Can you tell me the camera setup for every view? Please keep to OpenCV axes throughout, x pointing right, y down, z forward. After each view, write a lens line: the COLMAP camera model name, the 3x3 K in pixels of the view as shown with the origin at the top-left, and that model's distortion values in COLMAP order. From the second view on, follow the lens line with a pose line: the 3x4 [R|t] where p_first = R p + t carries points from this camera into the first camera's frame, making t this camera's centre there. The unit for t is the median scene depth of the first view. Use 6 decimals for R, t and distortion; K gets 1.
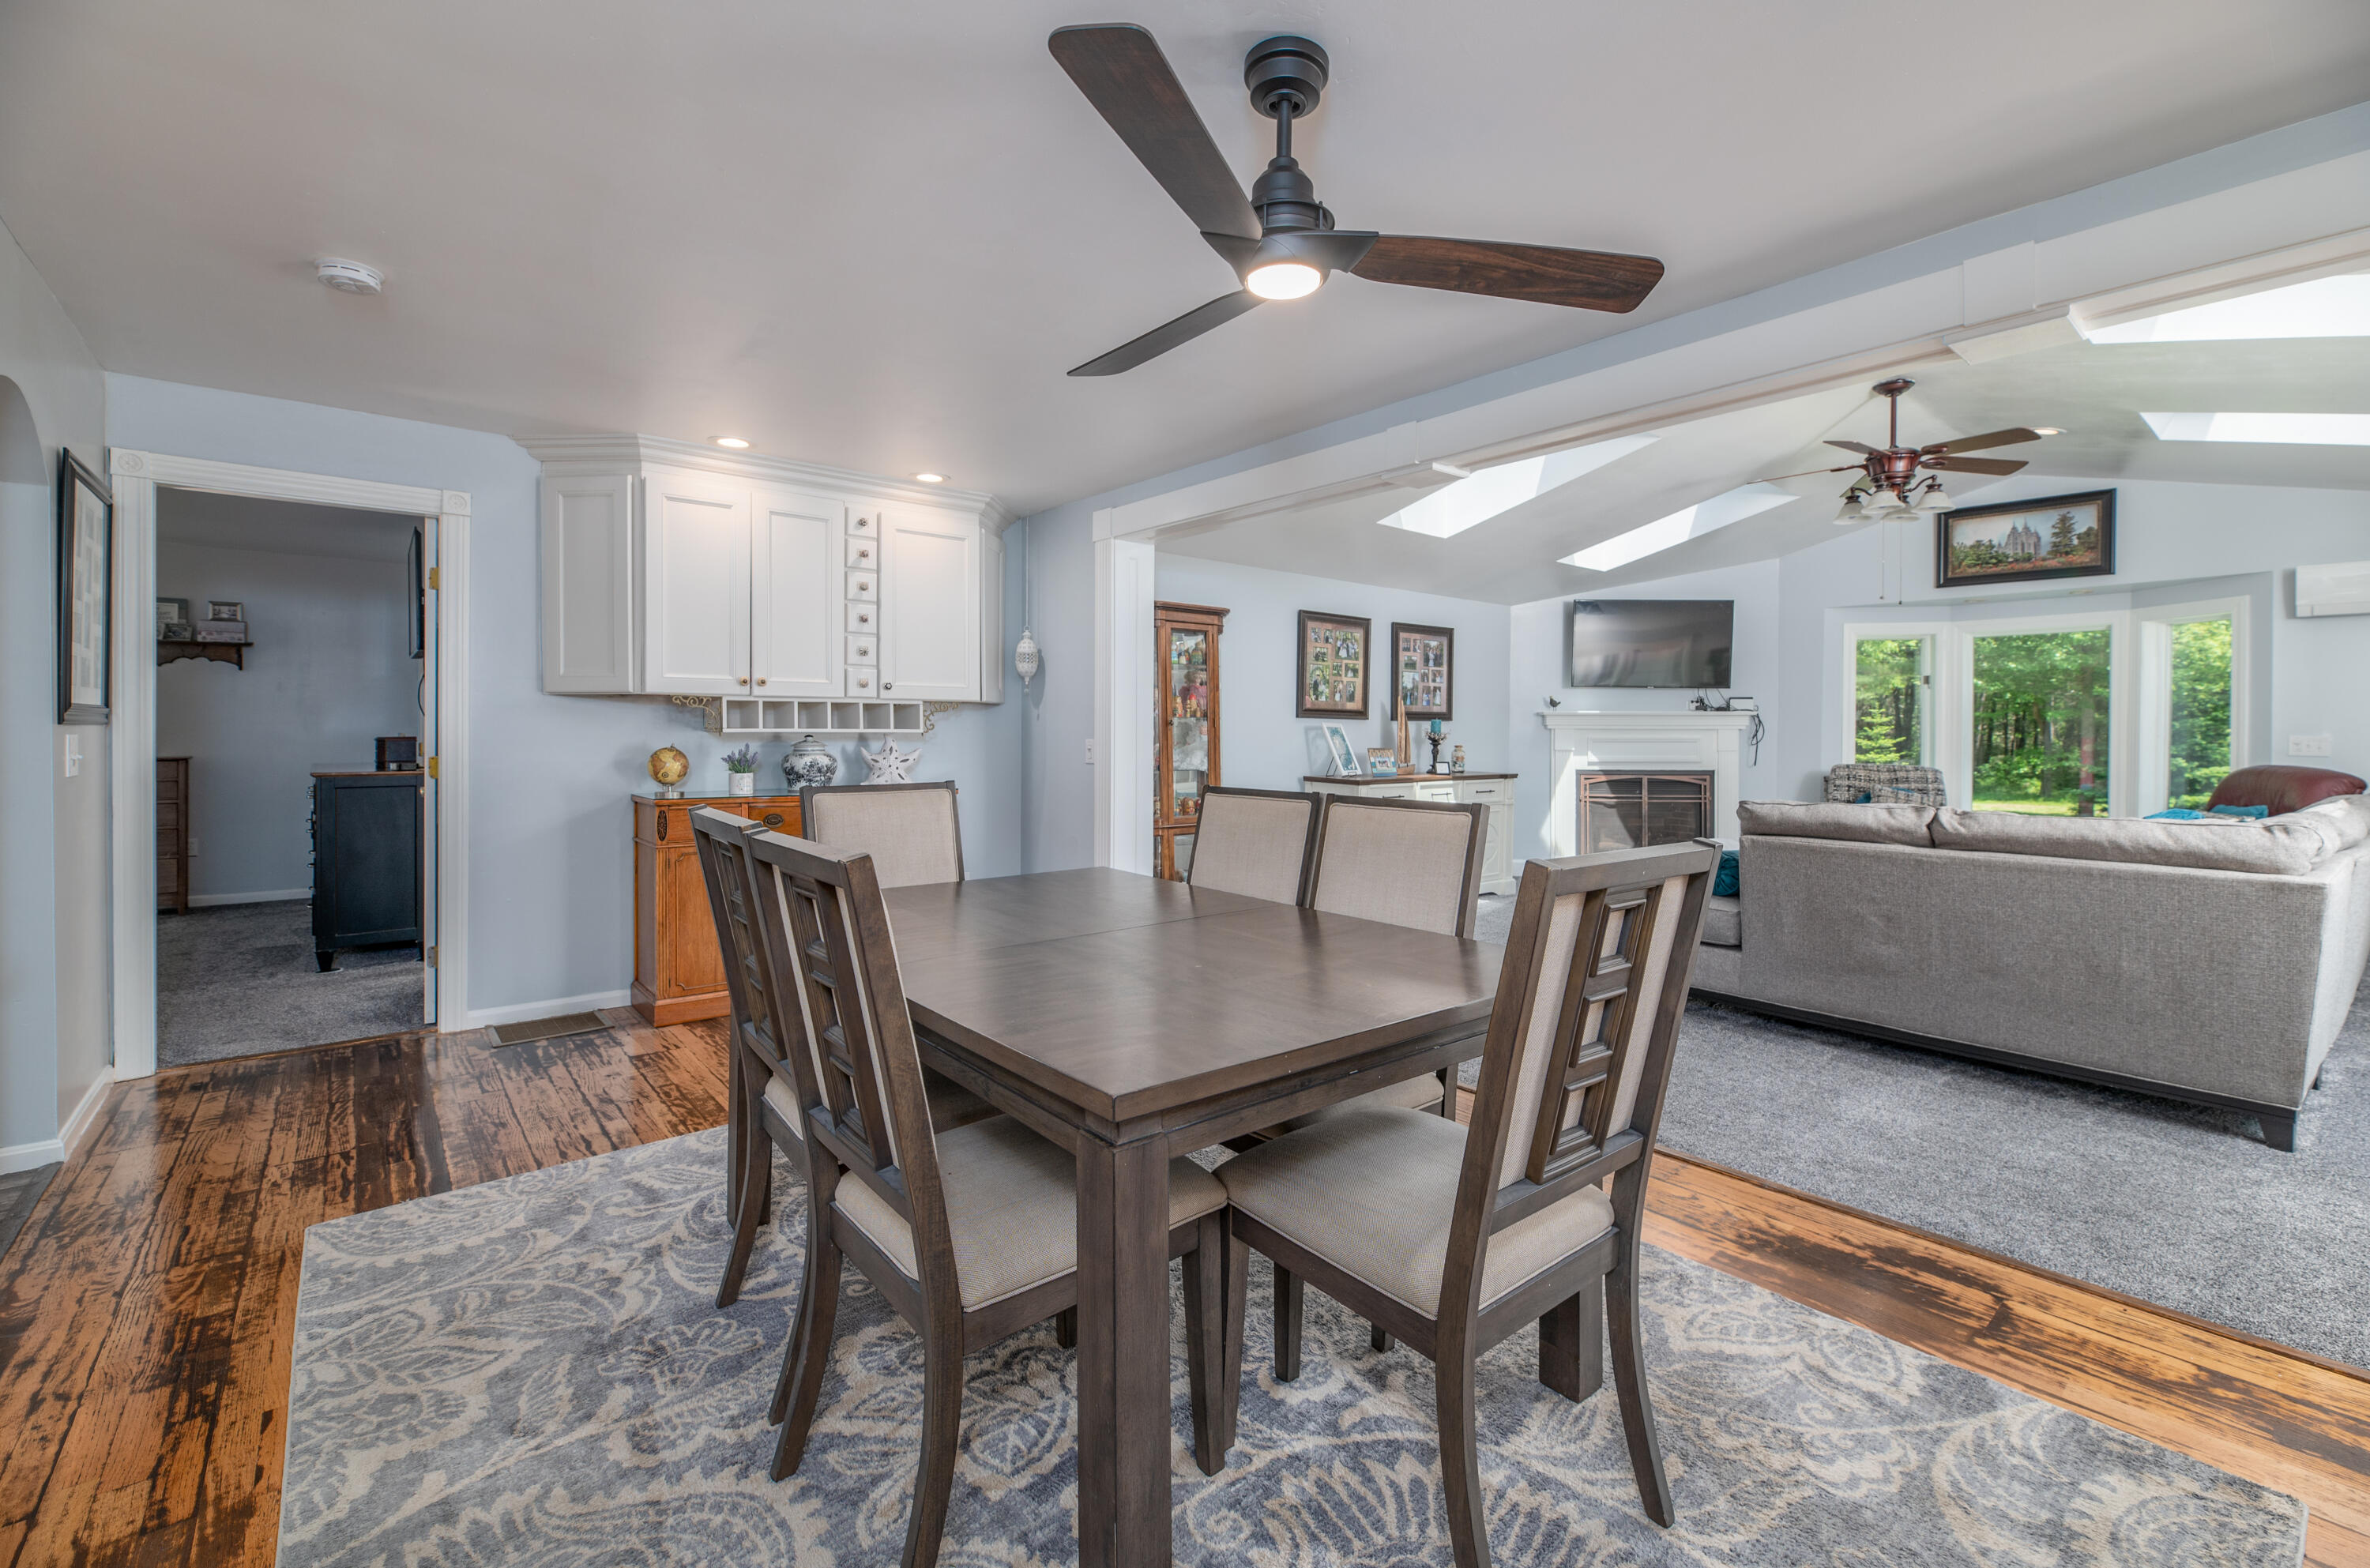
lens RADIAL K [[998.7, 0, 1198.1], [0, 998.7, 750.0], [0, 0, 1]] dist [-0.003467, 0.000249]
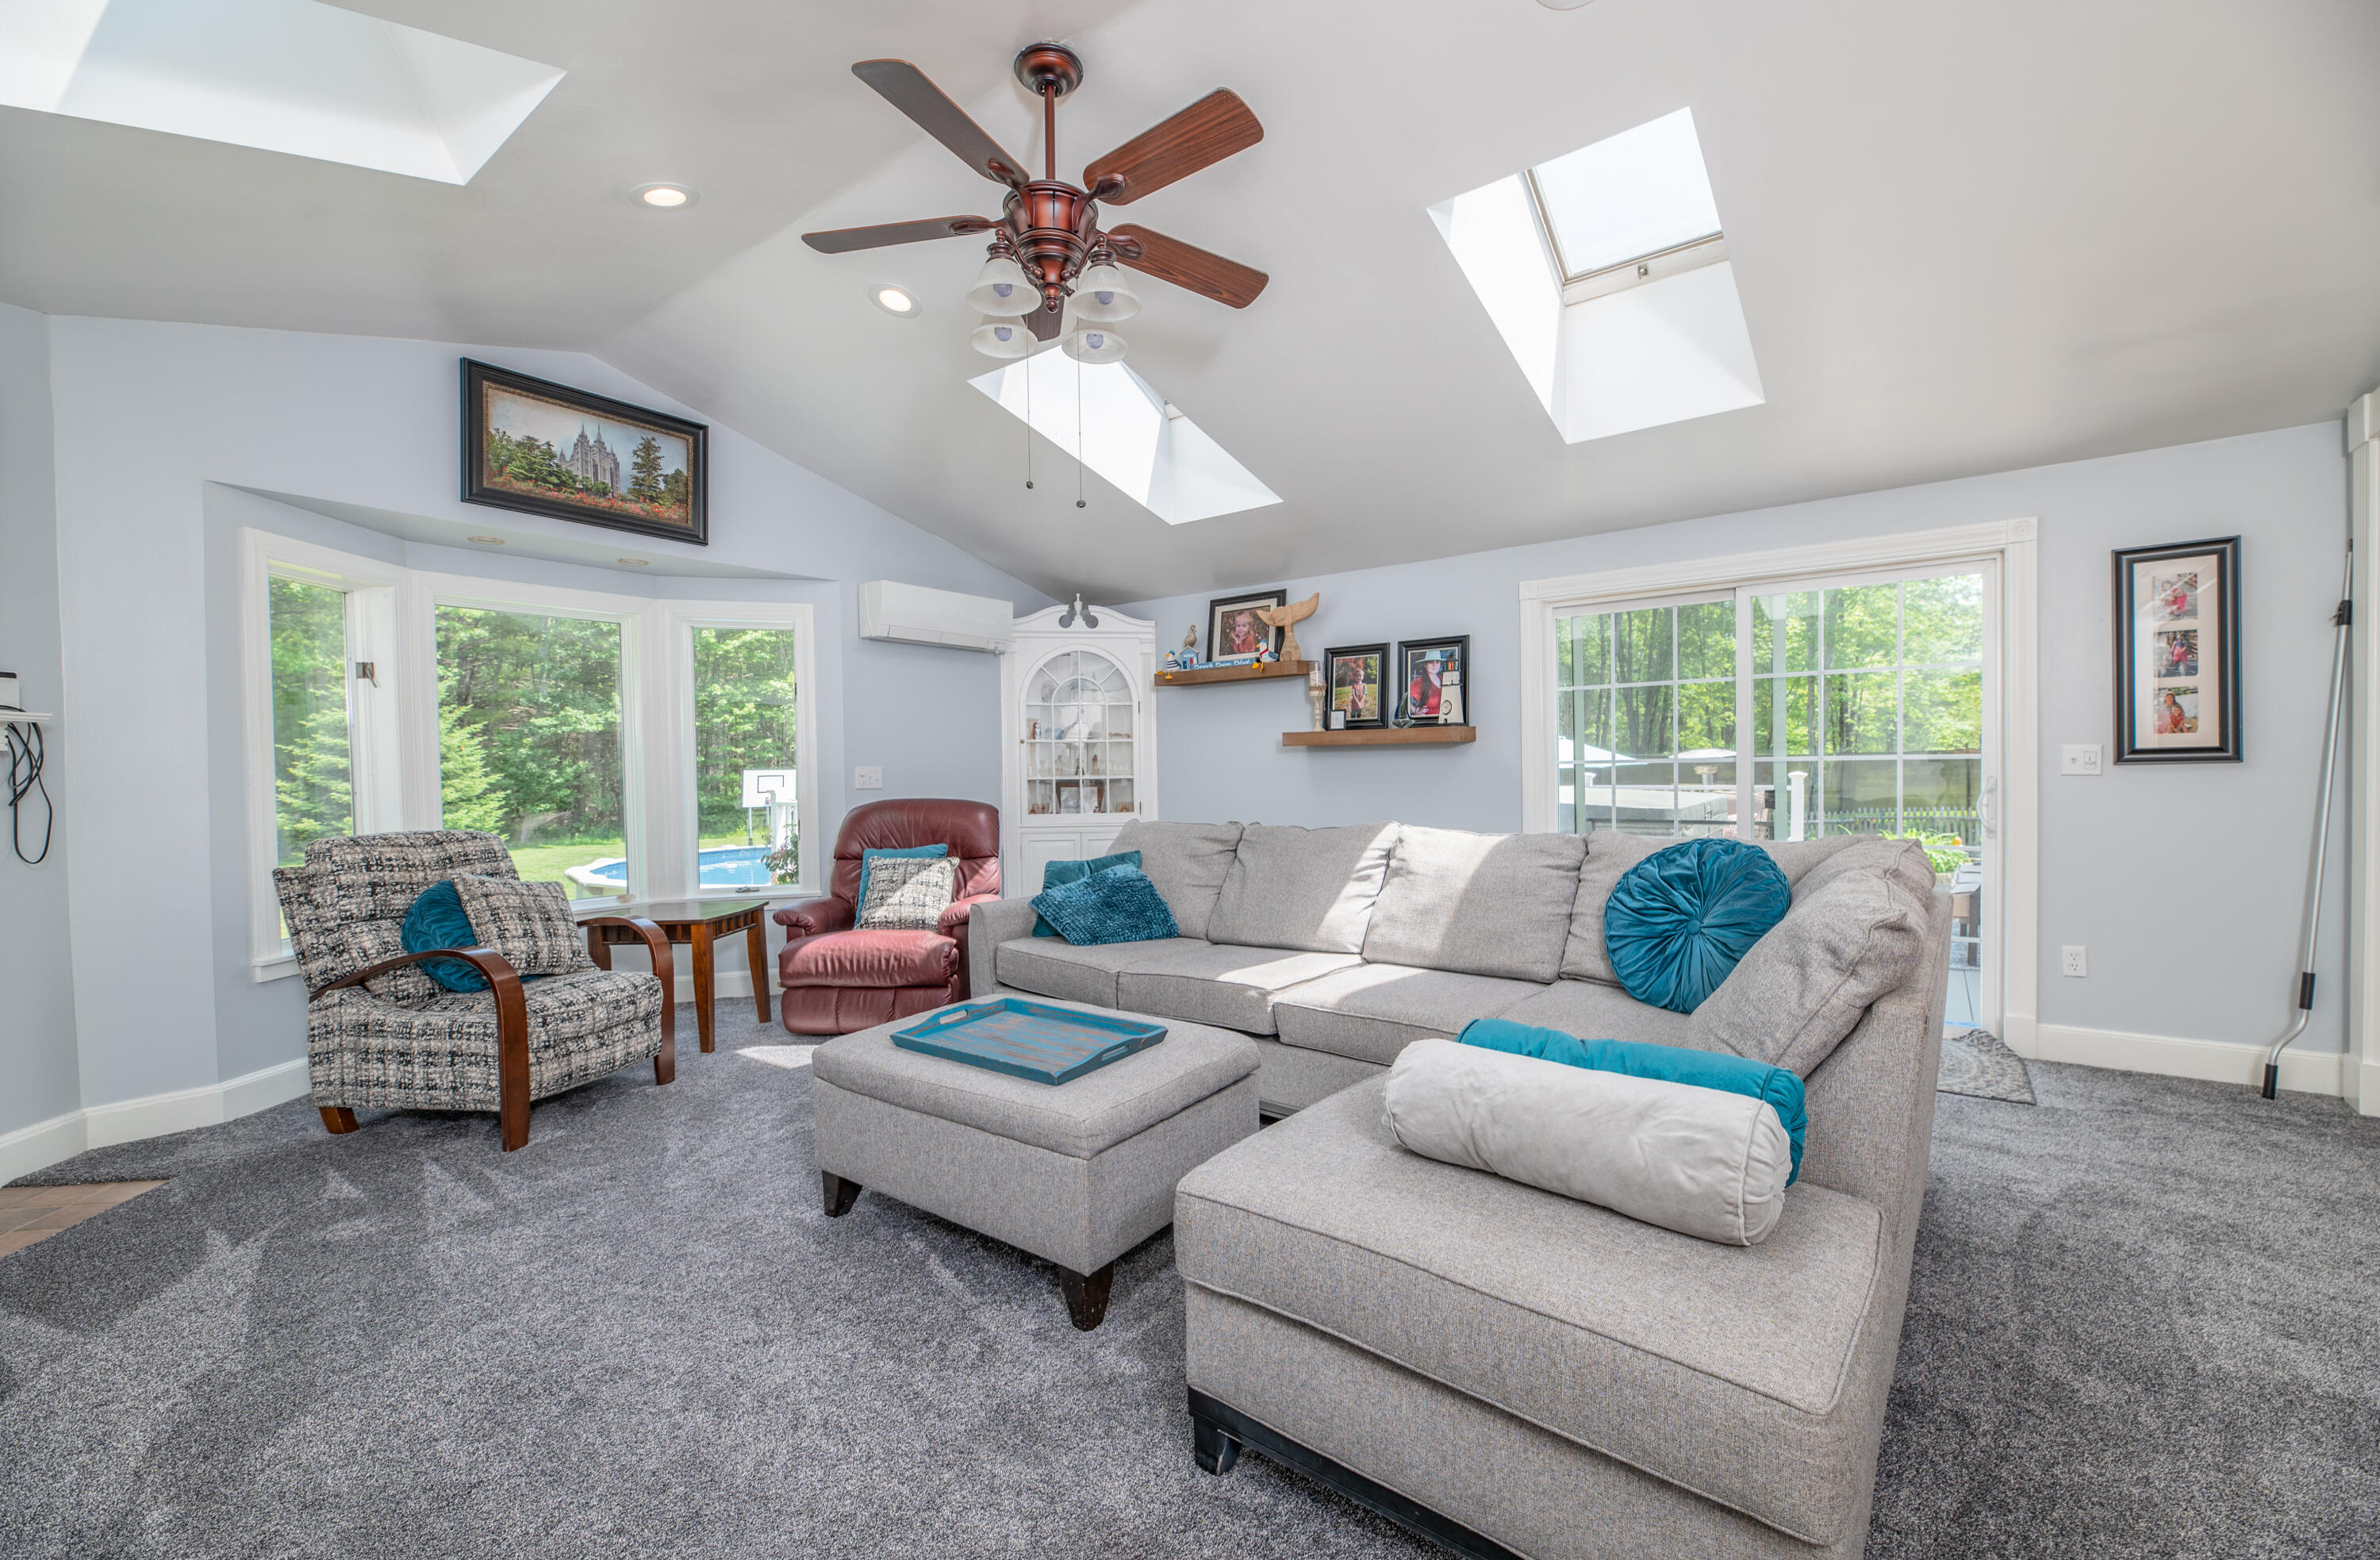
lens RADIAL K [[975.1, 0, 1195.2], [0, 975.1, 793.2], [0, 0, 1]] dist [-0.004173, -0.000478]
pose [[-0.225552, -0.025446, 0.973899, 0.157200], [0.031948, 0.998928, 0.033499, -0.009943], [-0.973707, 0.038669, -0.224497, 0.881067]]
